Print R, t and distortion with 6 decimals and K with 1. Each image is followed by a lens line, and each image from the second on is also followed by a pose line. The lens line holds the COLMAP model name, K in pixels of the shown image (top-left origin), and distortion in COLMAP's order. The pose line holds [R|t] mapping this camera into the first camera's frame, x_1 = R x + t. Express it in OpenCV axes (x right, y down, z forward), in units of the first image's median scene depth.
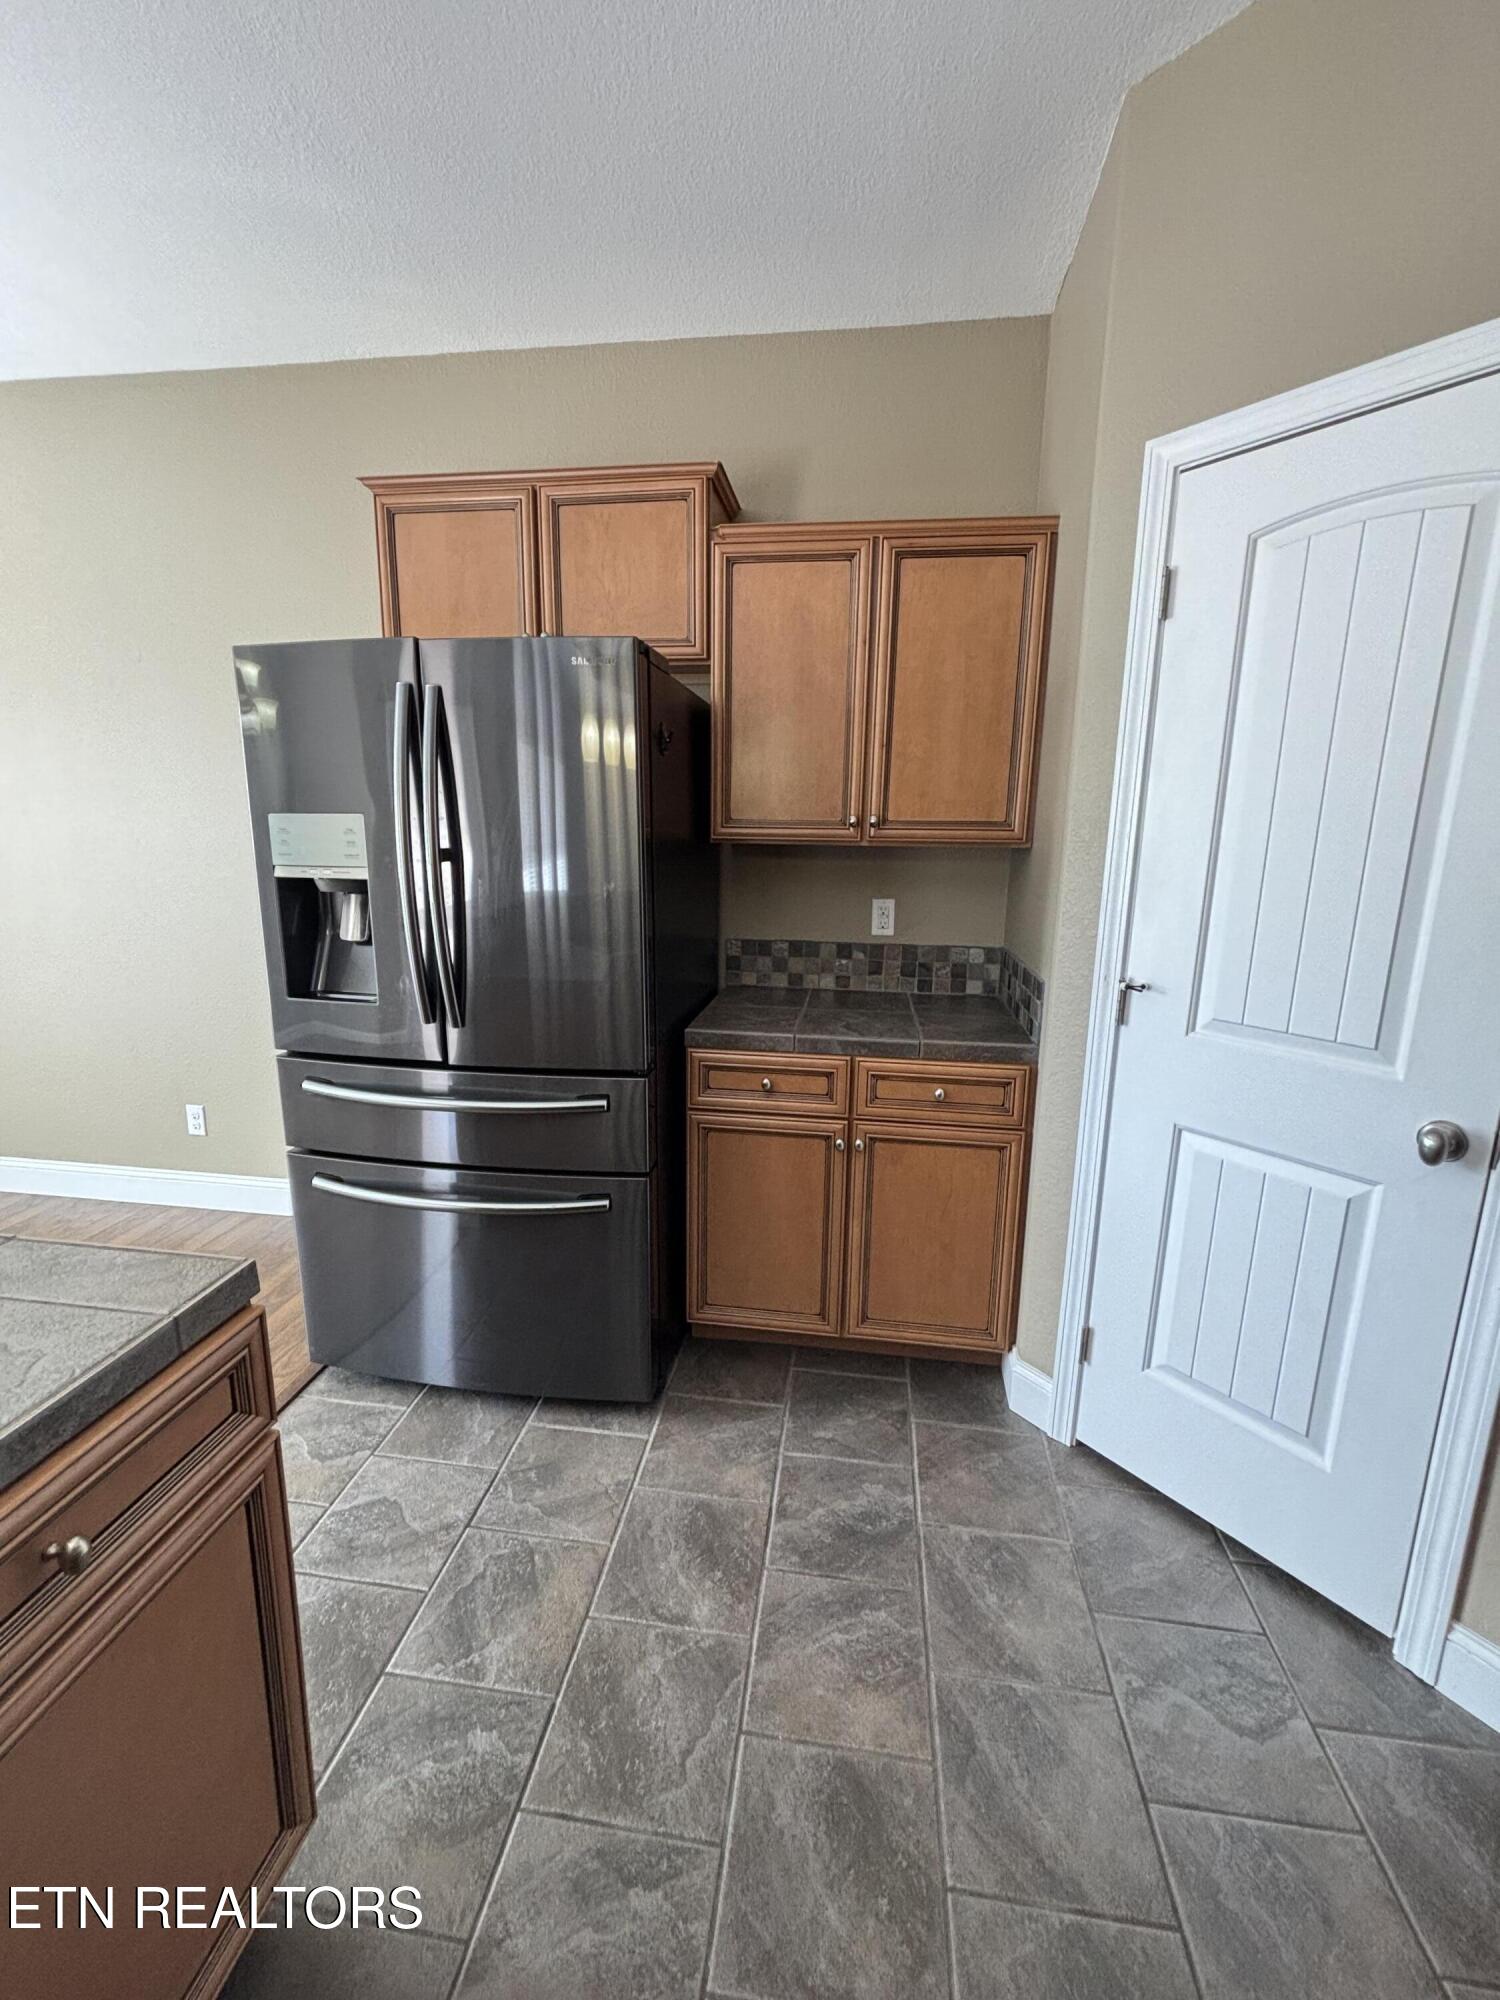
lens RADIAL K [[822.6, 0, 750.0], [0, 822.6, 1000.0], [0, 0, 1]] dist [-0.008136, -0.000282]
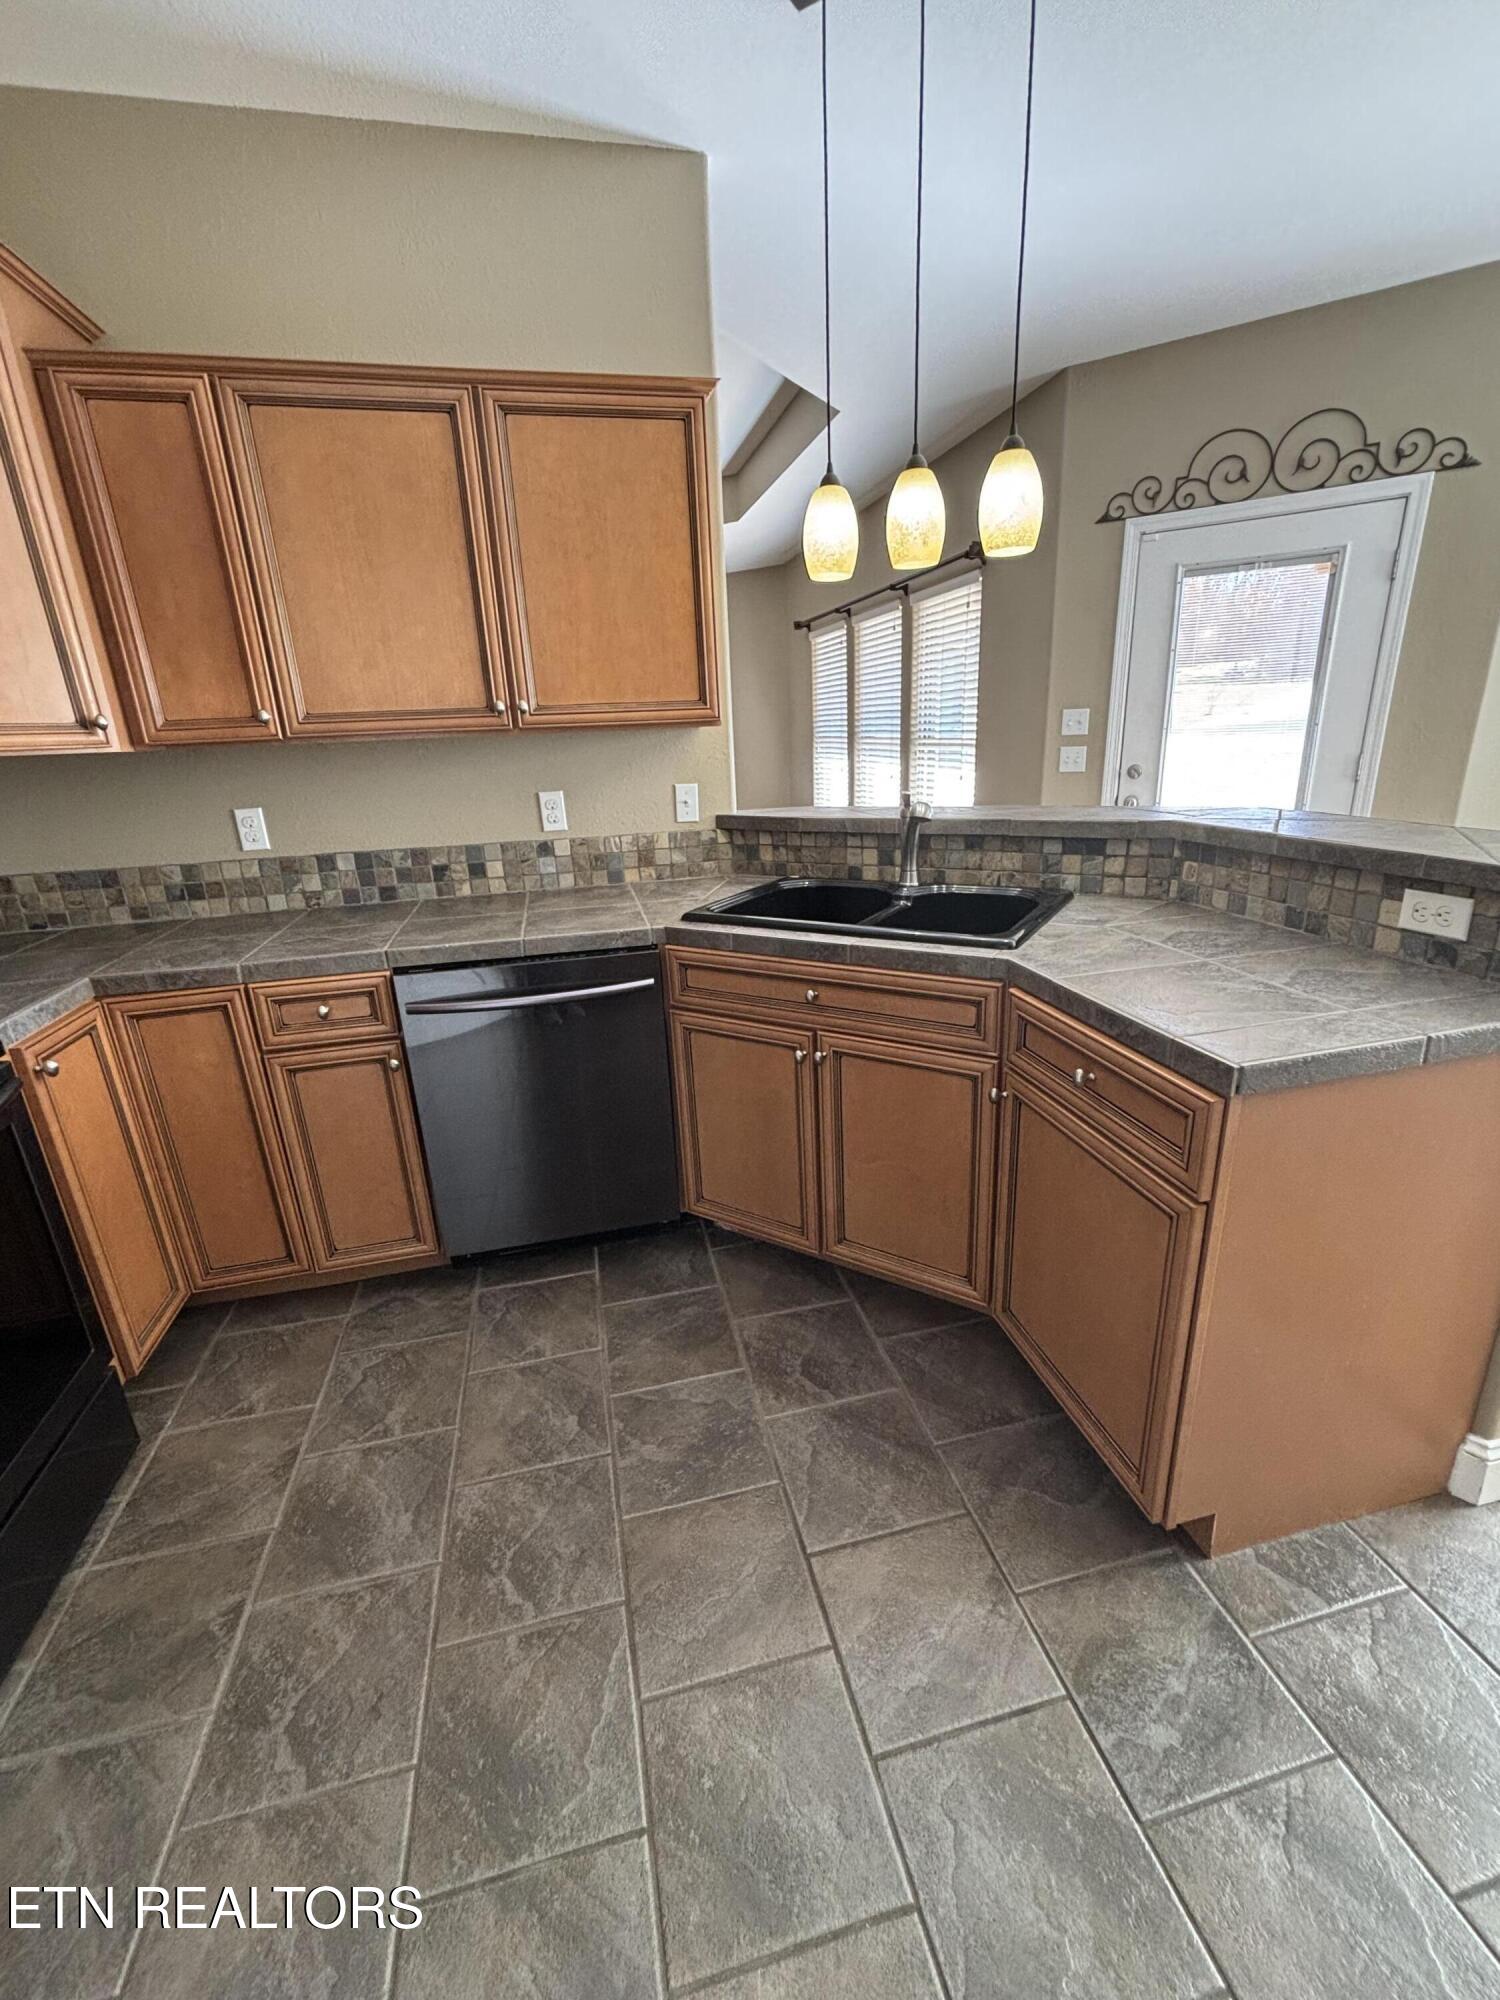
lens RADIAL K [[822.6, 0, 750.0], [0, 822.6, 1000.0], [0, 0, 1]] dist [-0.008136, -0.000282]
pose [[-0.933777, 0.134257, -0.331716, 0.293020], [-0.045871, 0.874404, 0.483026, -0.214492], [0.354903, 0.466255, -0.810339, 1.261472]]
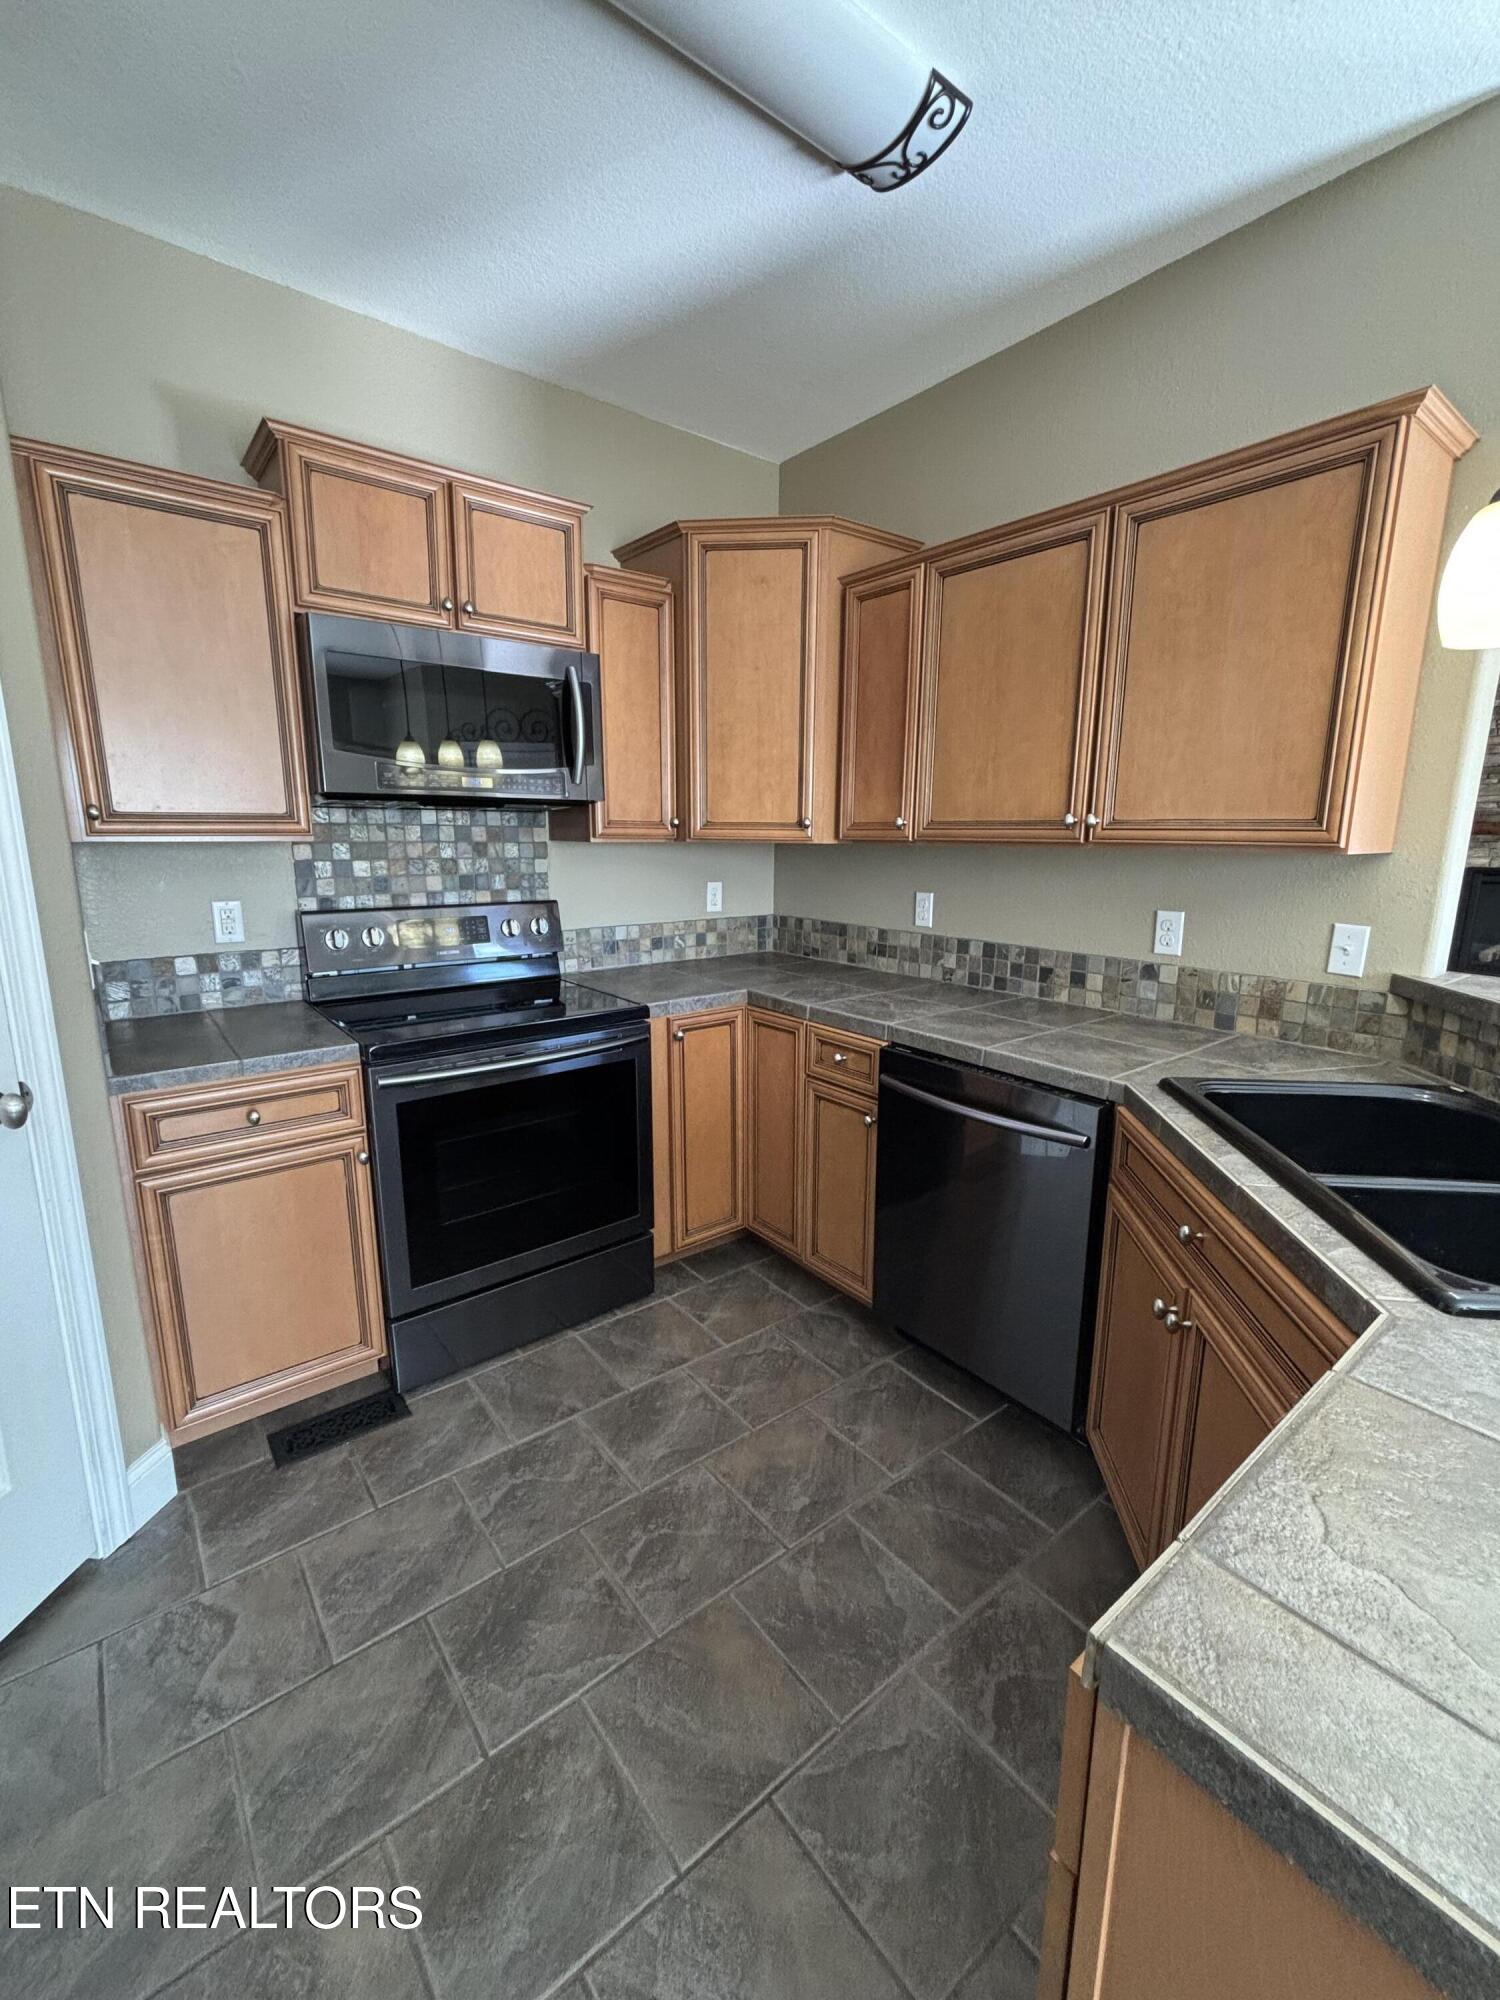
lens RADIAL K [[821.6, 0, 750.0], [0, 821.6, 1000.0], [0, 0, 1]] dist [-0.000199, -0.000284]
pose [[-0.726761, -0.155338, 0.669096, -0.572418], [0.121993, 0.929418, 0.348282, -0.218291], [-0.675971, 0.334742, -0.656514, 1.058944]]
